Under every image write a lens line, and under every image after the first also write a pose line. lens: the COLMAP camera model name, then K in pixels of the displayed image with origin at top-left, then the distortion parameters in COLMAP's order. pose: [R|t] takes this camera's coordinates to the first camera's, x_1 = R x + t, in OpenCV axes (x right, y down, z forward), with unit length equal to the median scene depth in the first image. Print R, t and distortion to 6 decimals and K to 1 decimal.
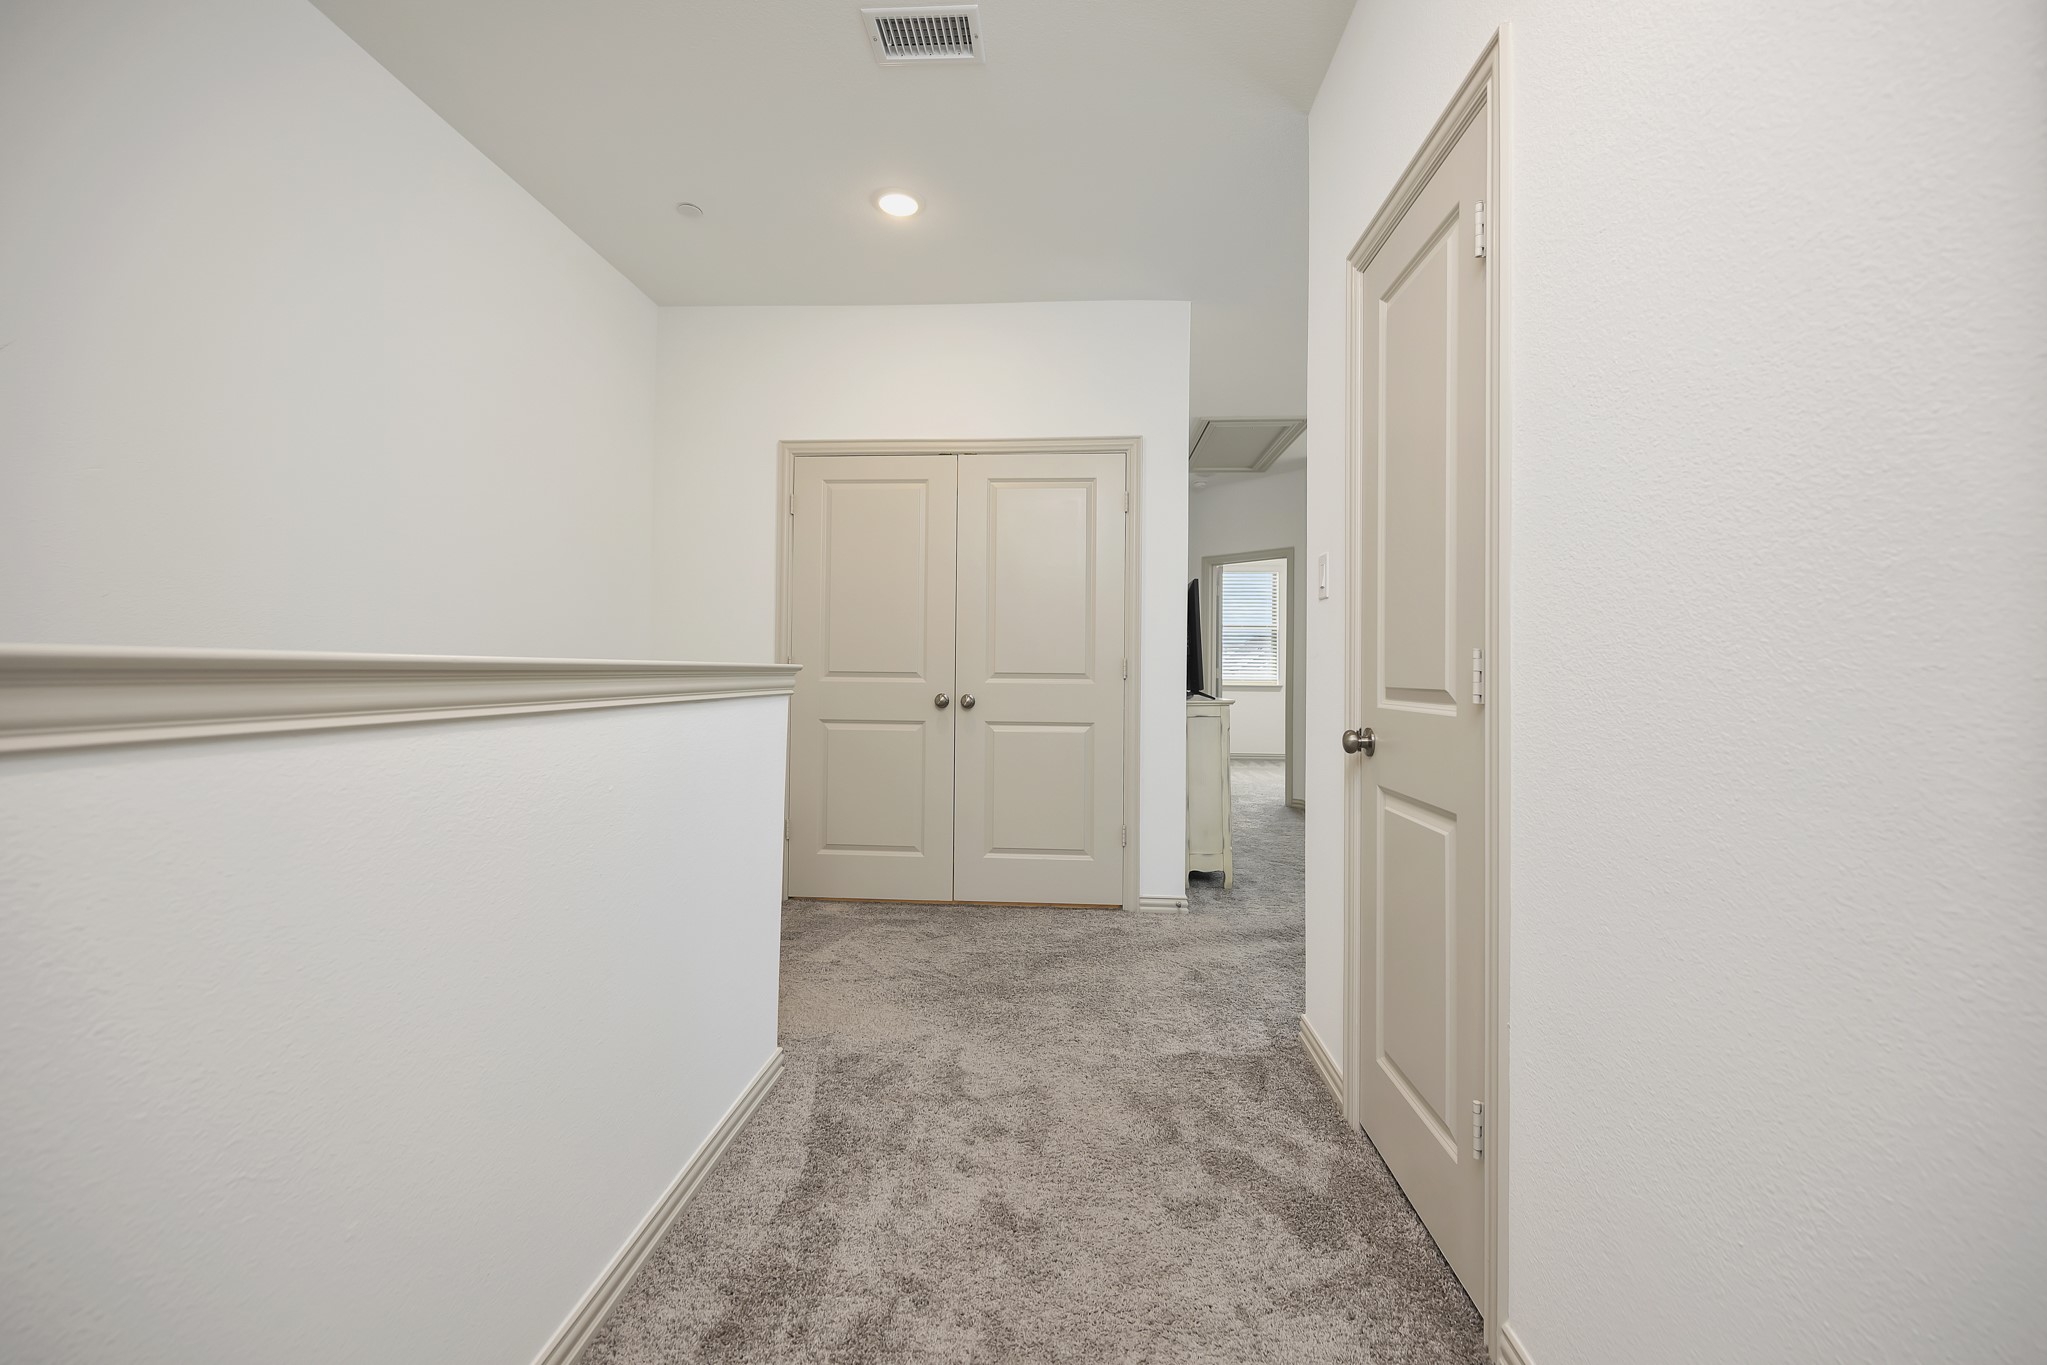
lens RADIAL K [[830.2, 0, 1028.4], [0, 830.2, 645.2], [0, 0, 1]] dist [-0.002391, -0.000048]
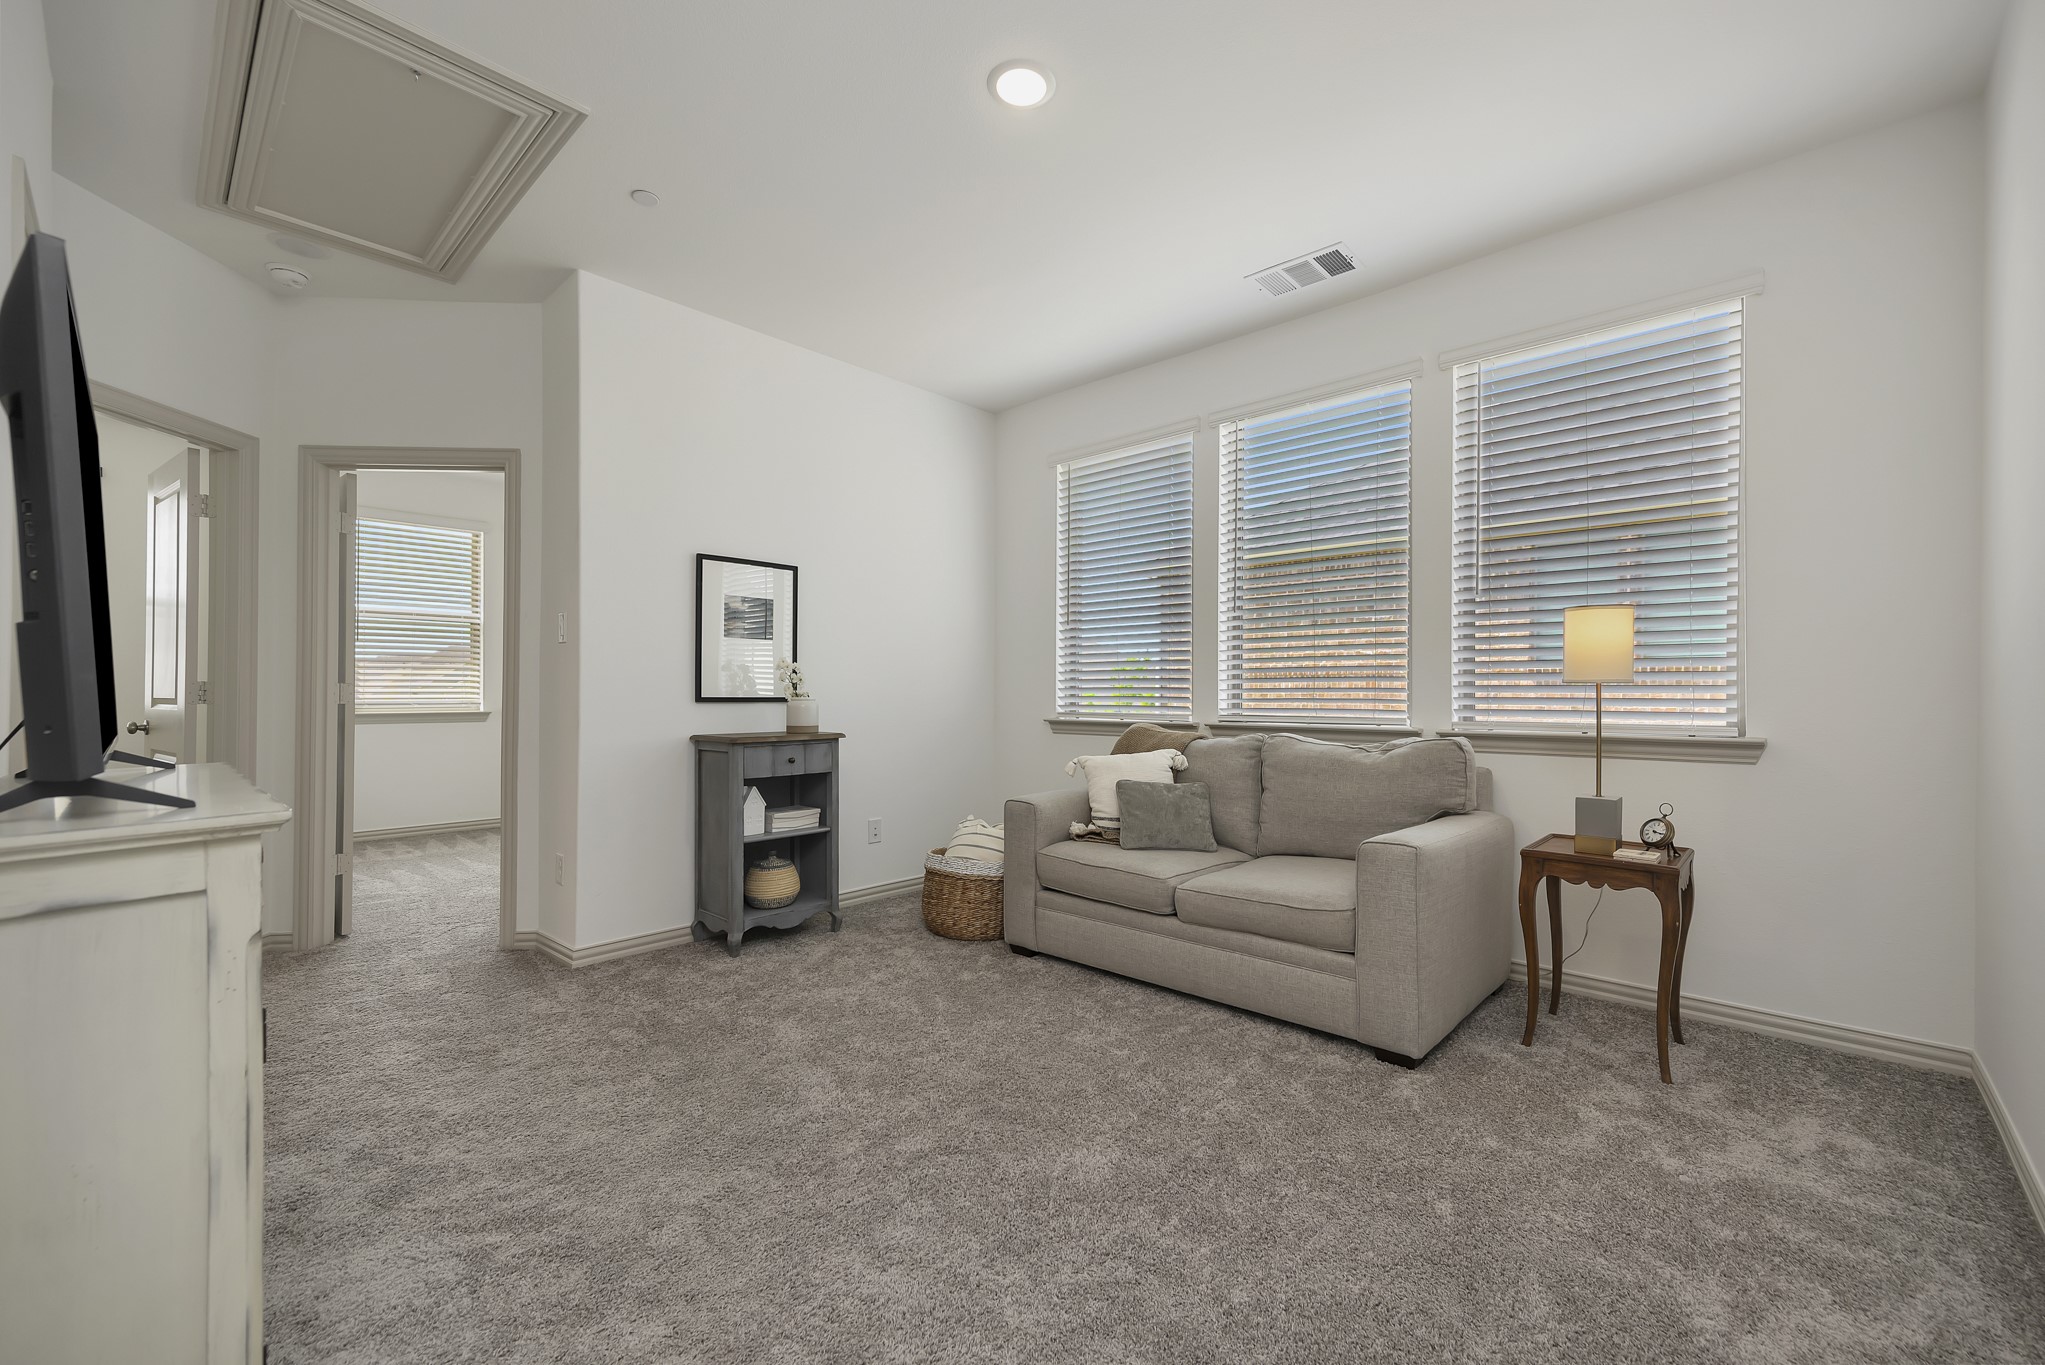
lens RADIAL K [[823.6, 0, 1024.5], [0, 823.6, 678.8], [0, 0, 1]] dist [0.000383, 0.000056]
pose [[0.639196, -0.000651, 0.769044, 0.112408], [-0.007817, 0.999942, 0.007344, 0.020573], [-0.769004, -0.010706, 0.639154, 0.383978]]
